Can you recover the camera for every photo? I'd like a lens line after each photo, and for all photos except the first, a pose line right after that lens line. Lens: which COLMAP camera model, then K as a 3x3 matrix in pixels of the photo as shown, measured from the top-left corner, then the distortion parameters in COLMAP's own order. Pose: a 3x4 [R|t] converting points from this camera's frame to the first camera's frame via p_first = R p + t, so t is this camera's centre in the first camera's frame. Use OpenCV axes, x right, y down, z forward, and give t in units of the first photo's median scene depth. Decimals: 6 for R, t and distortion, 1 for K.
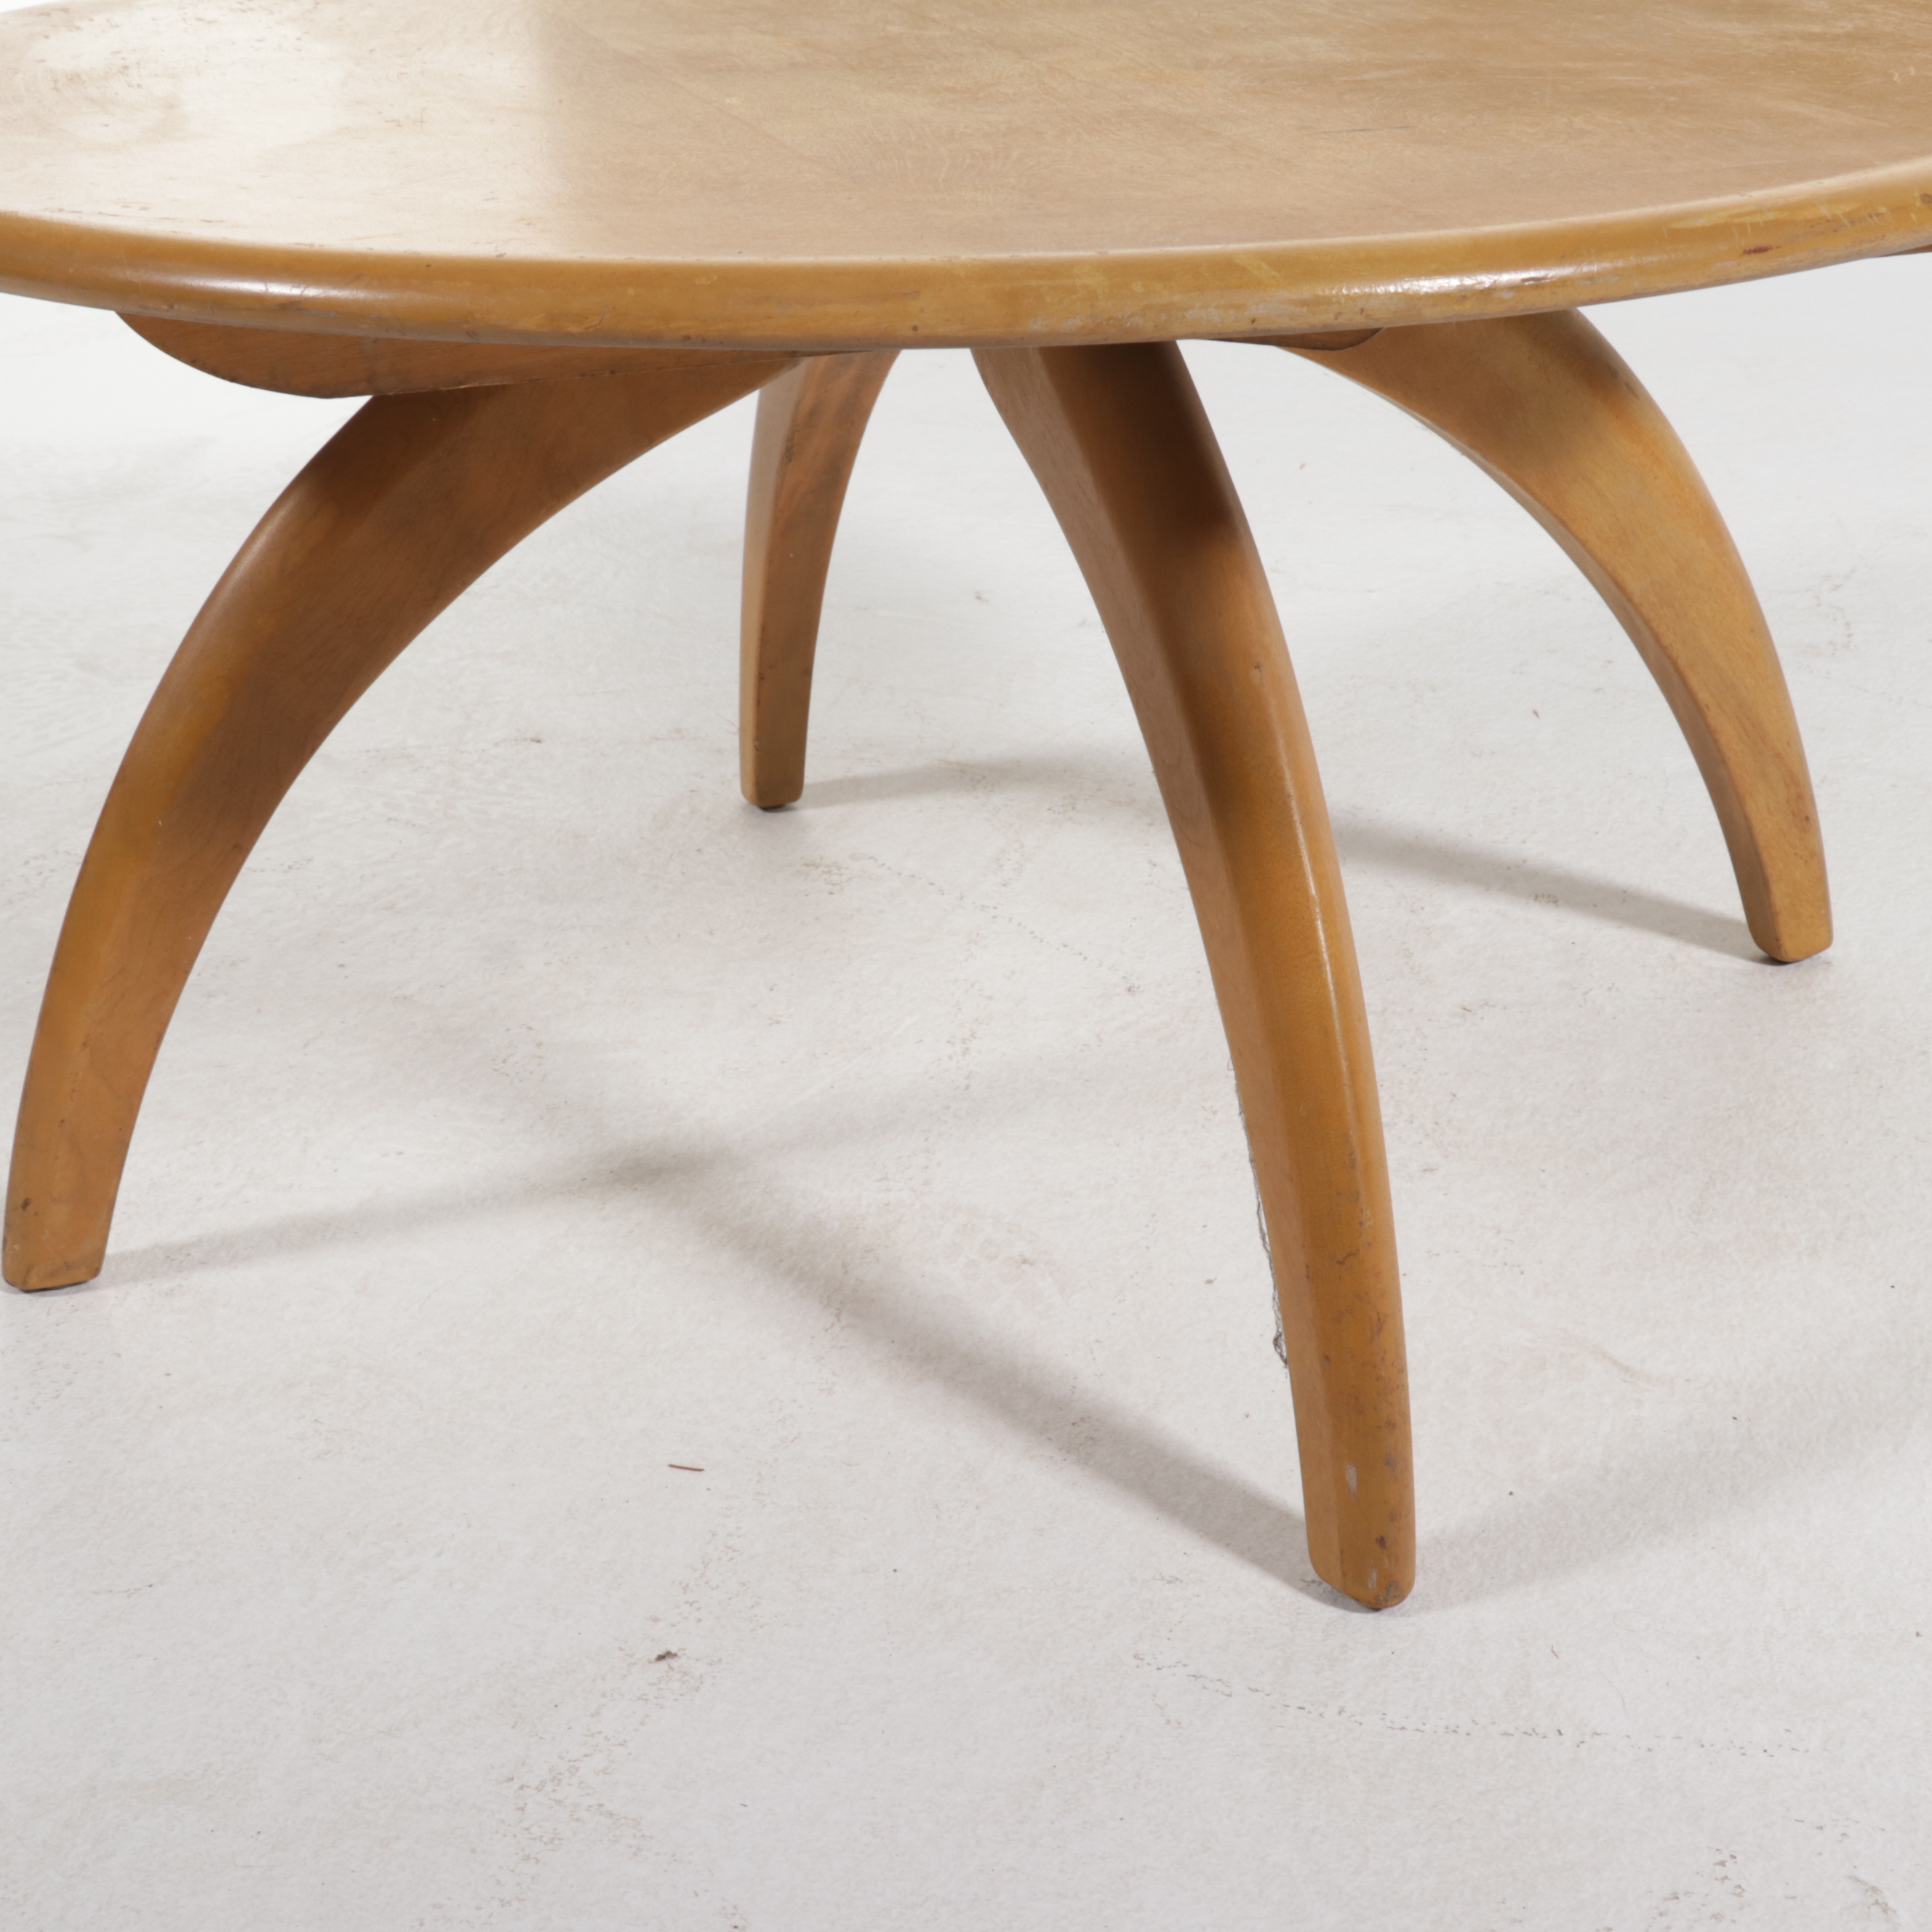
lens RADIAL K [[3453.9, 0, 975.3], [0, 3453.9, 976.8], [0, 0, 1]] dist [-0.036192, 0.000000]
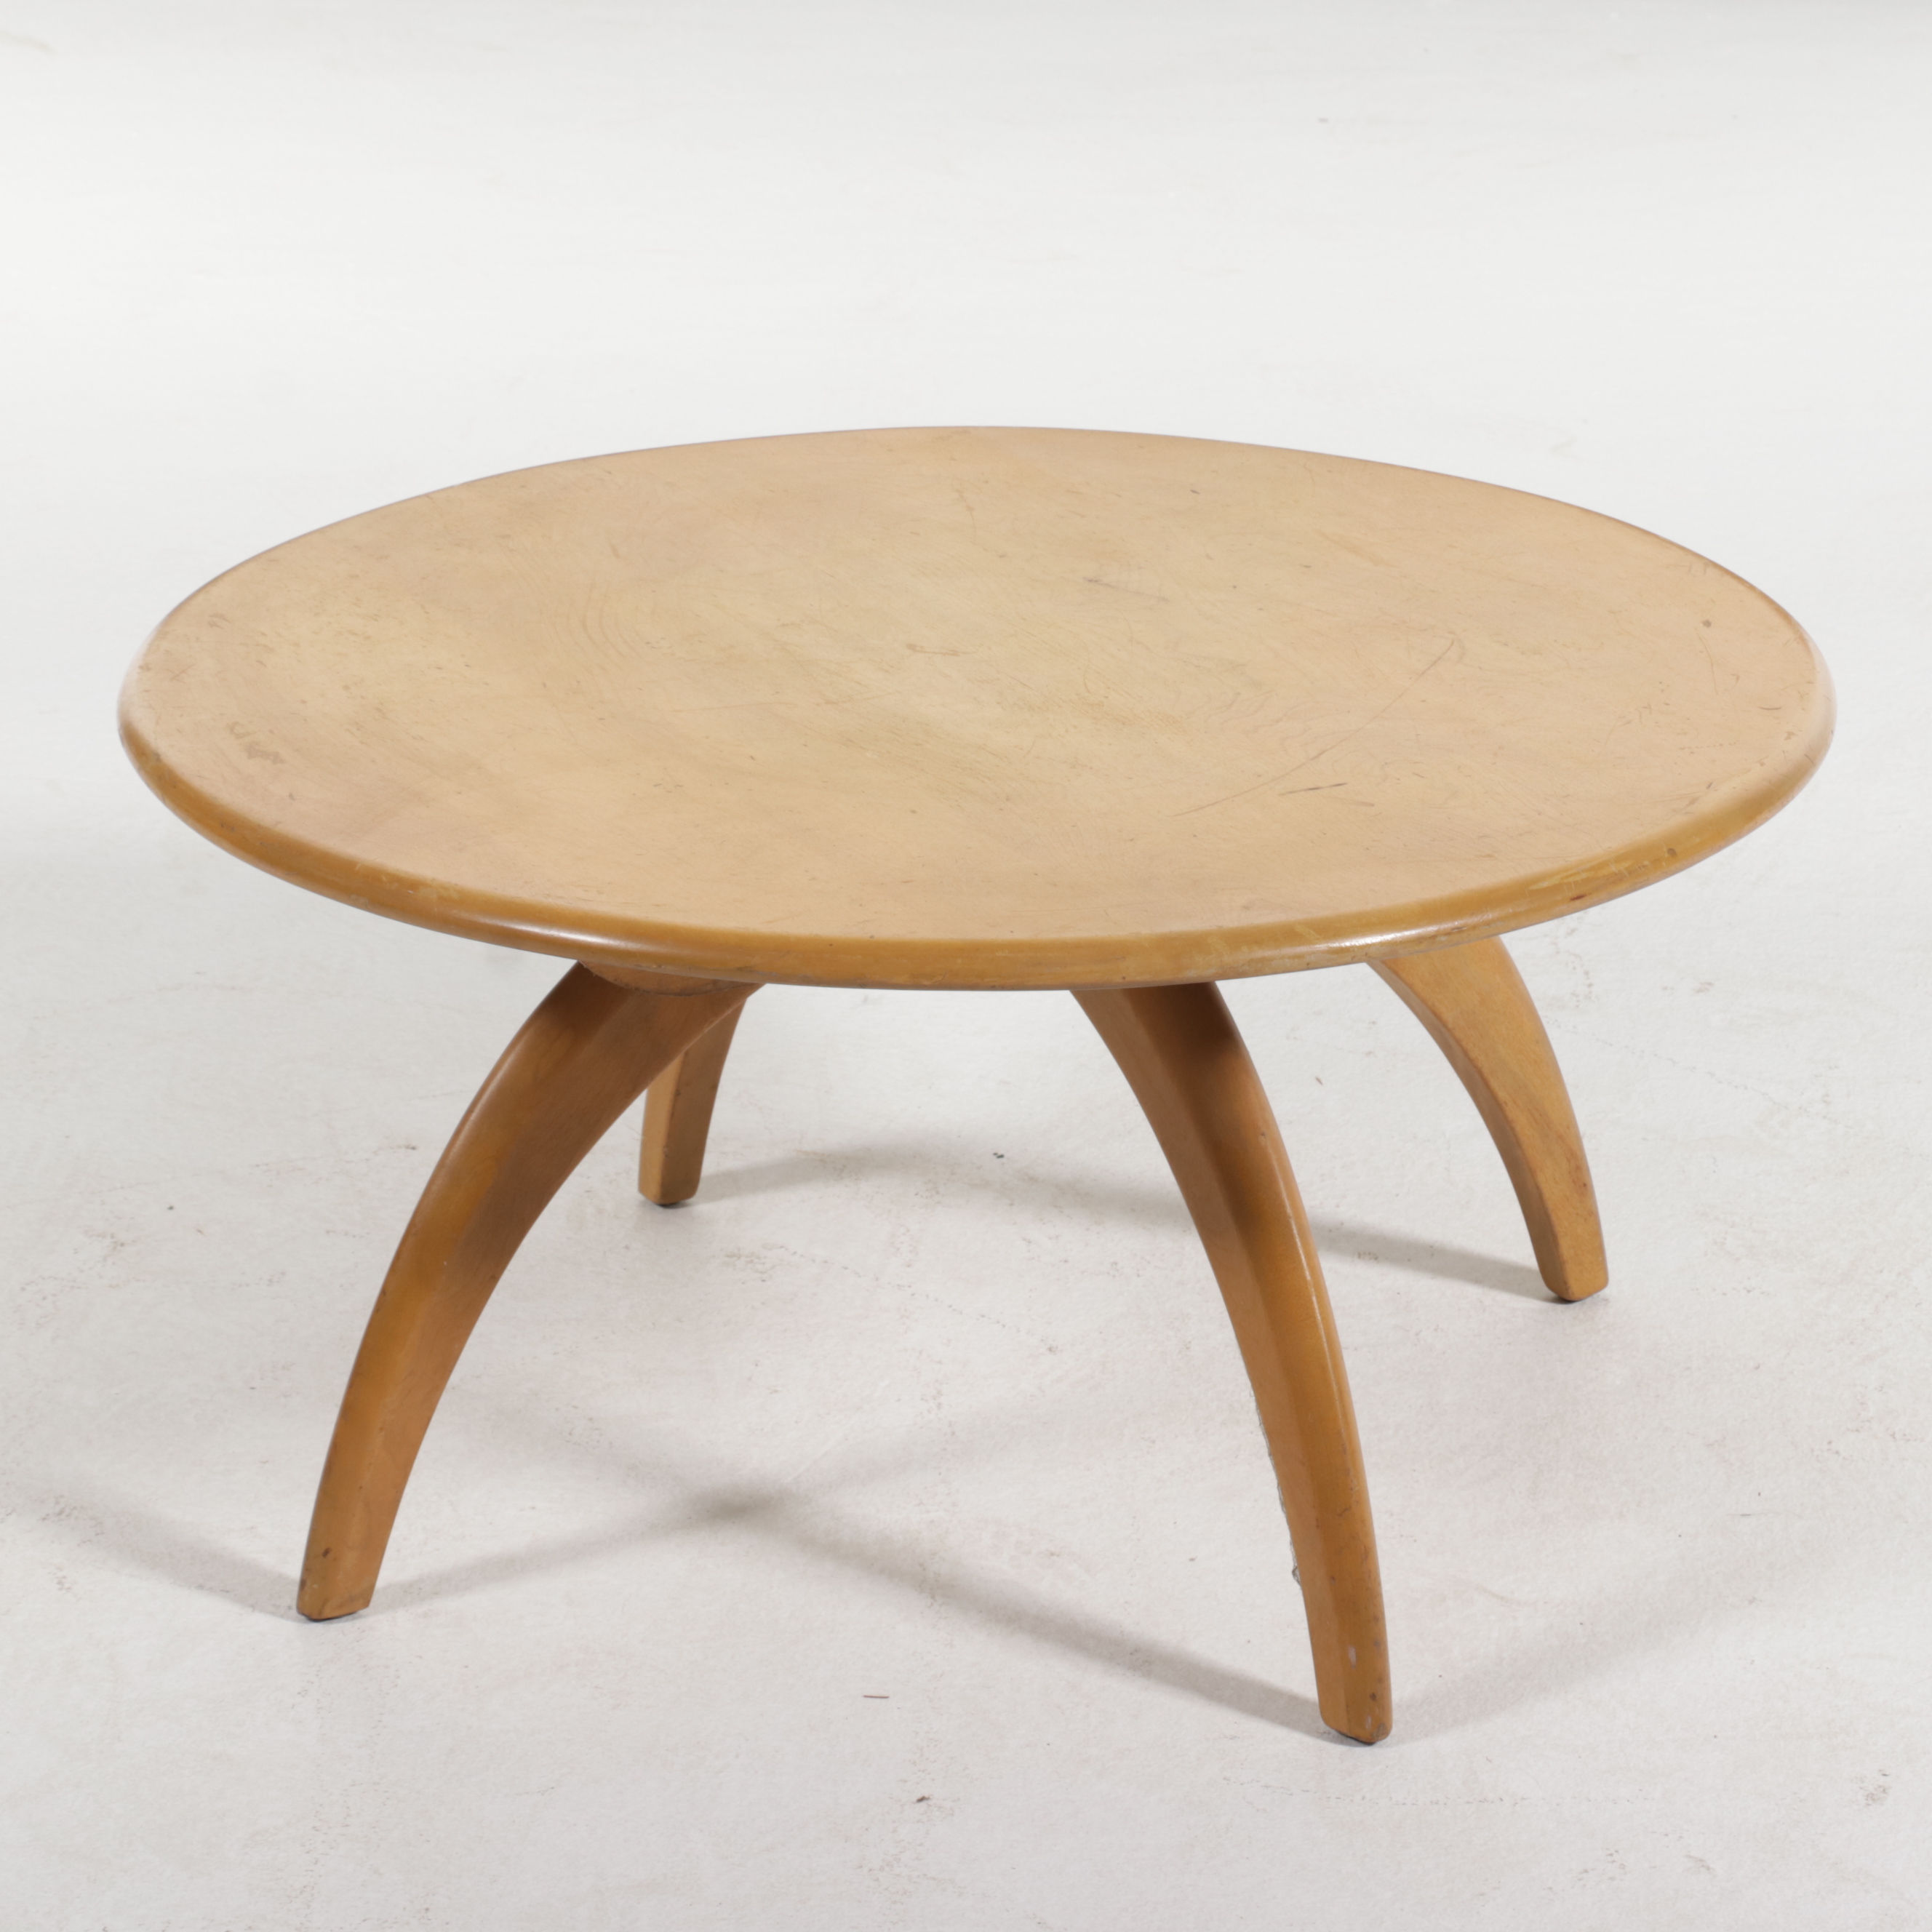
lens RADIAL K [[7386.5, 0, 961.0], [0, 7386.5, 968.0], [0, 0, 1]] dist [0.395138, 0.000000]
pose [[0.982450, -0.041612, 0.181828, -0.556836], [0.050470, 0.997740, -0.044361, -0.020228], [-0.179571, 0.052759, 0.982329, -1.914333]]
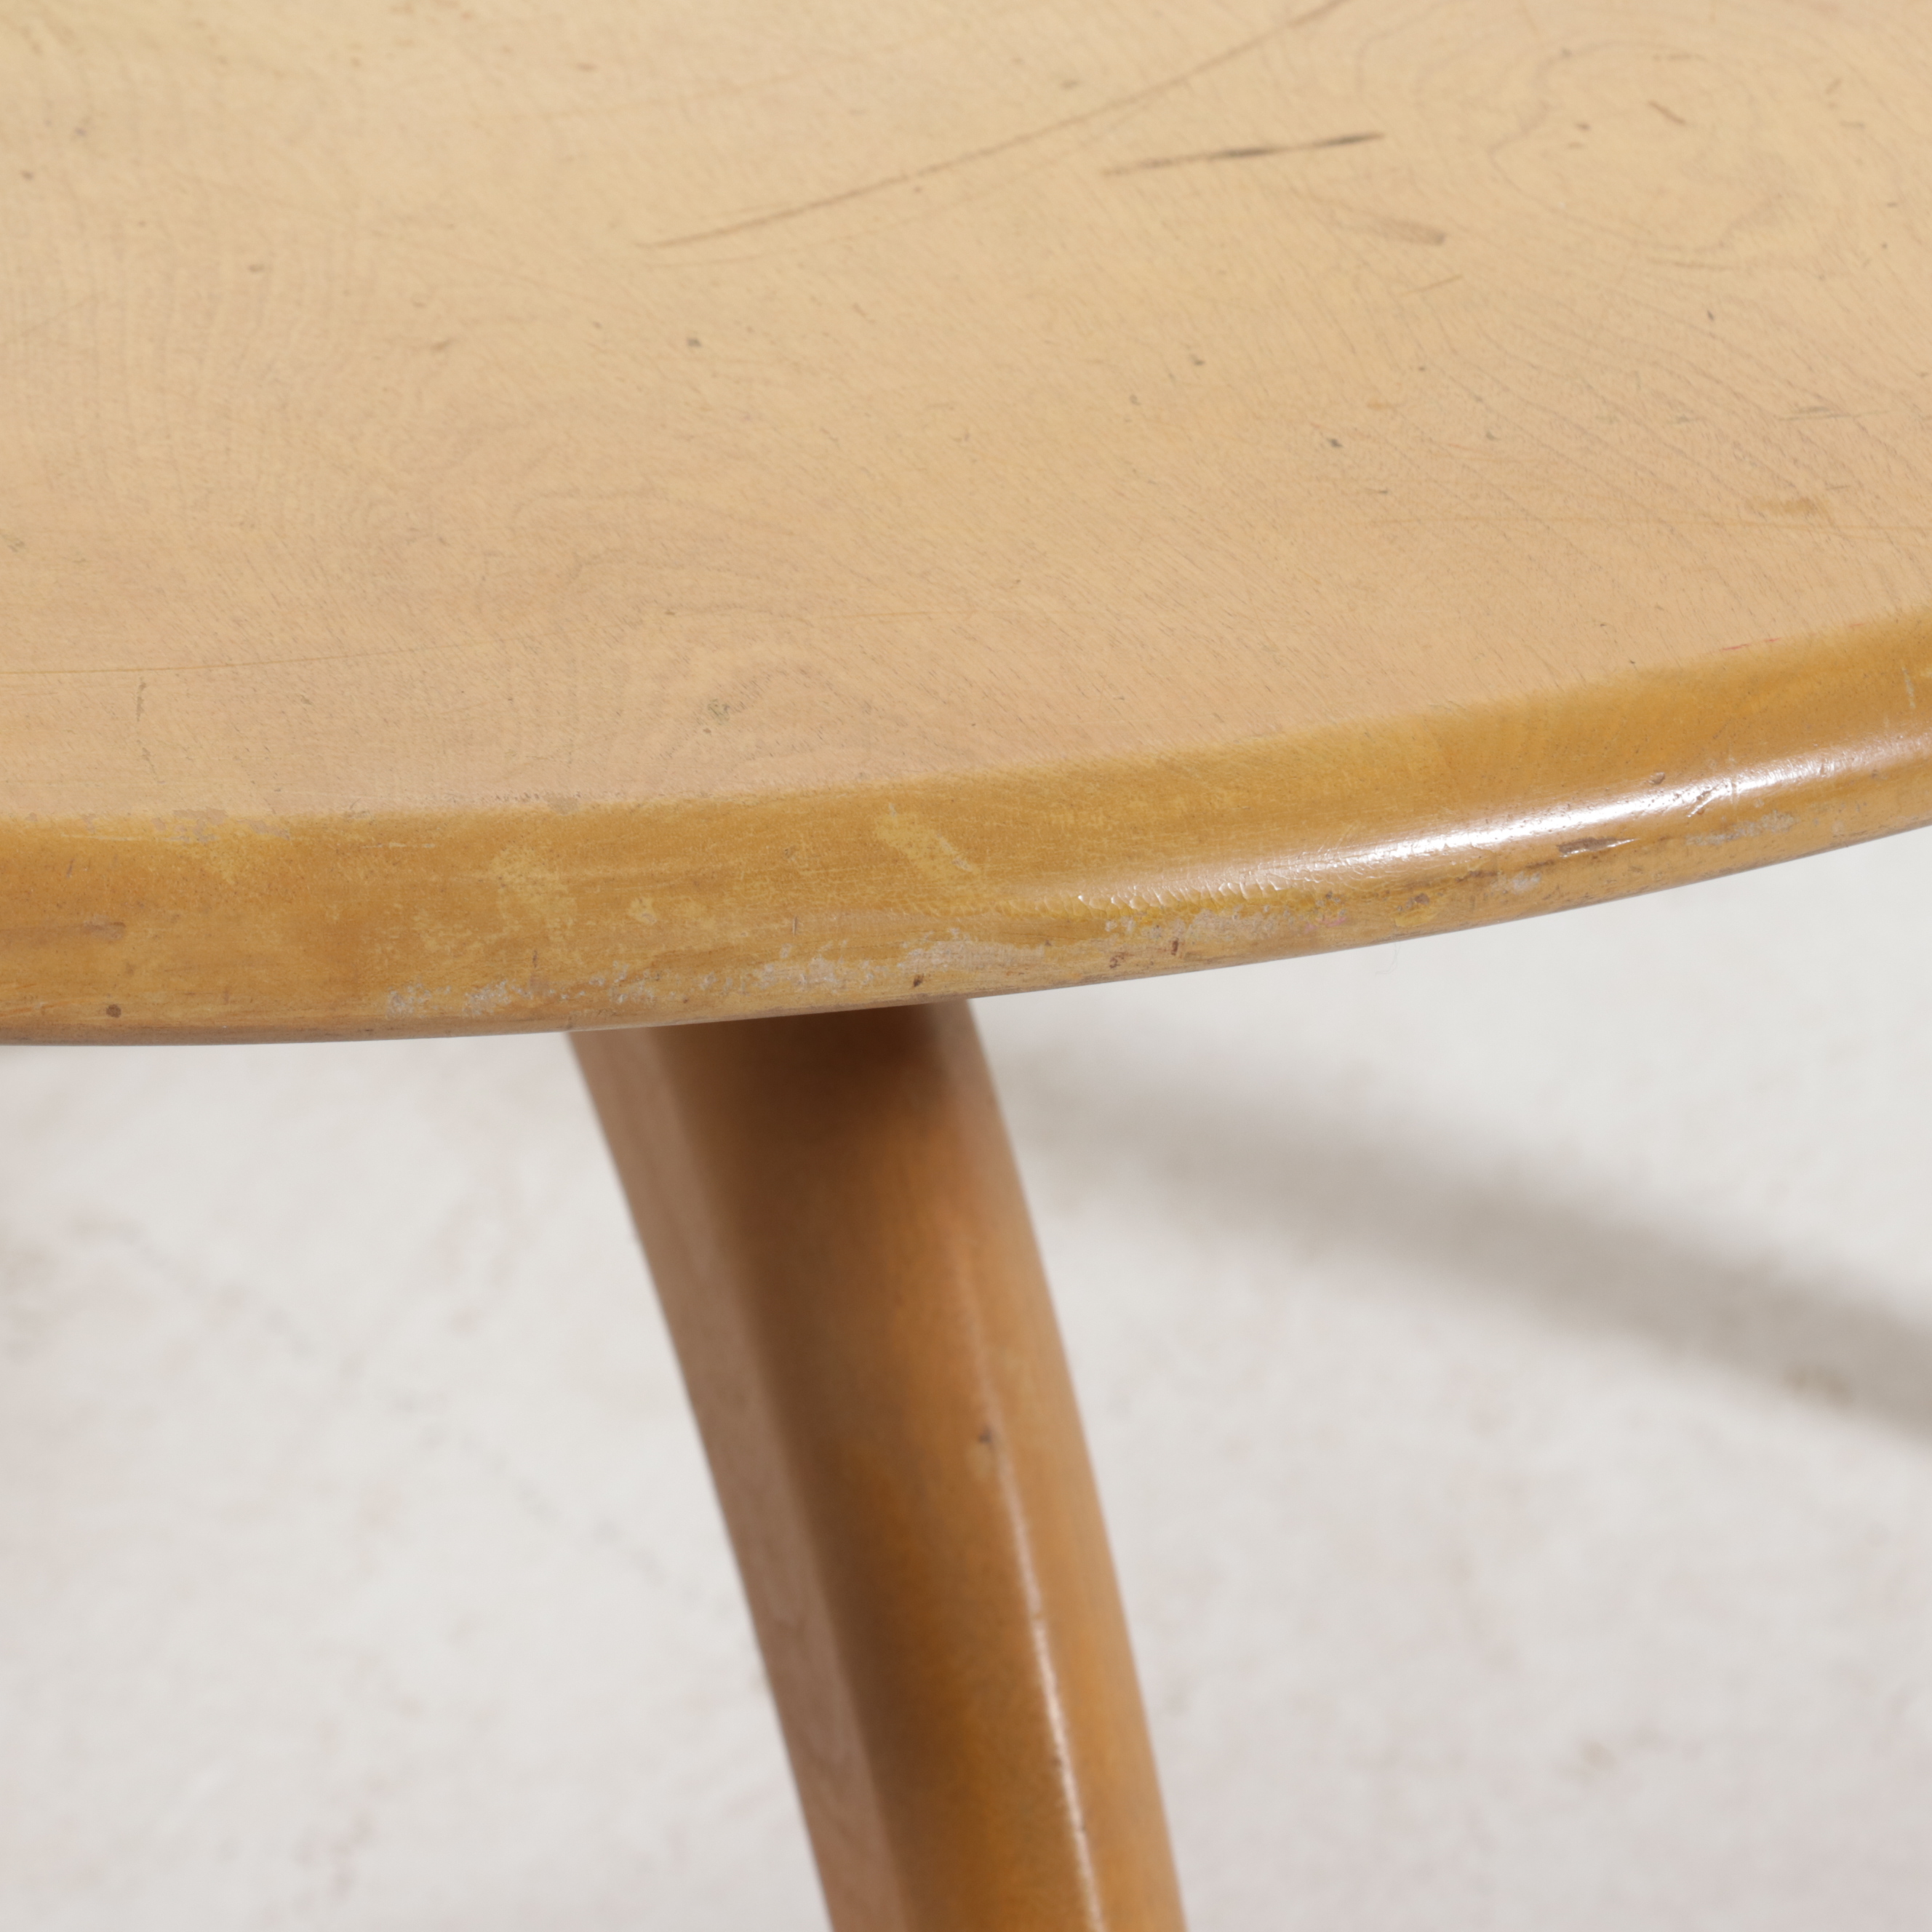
lens RADIAL K [[9501.9, 0, 964.2], [0, 9501.9, 964.7], [0, 0, 1]] dist [0.592330, 0.000000]
pose [[0.999109, 0.001698, 0.042179, 0.026199], [-0.004864, 0.997167, 0.075068, -0.198391], [-0.041932, -0.075207, 0.996286, -0.117838]]
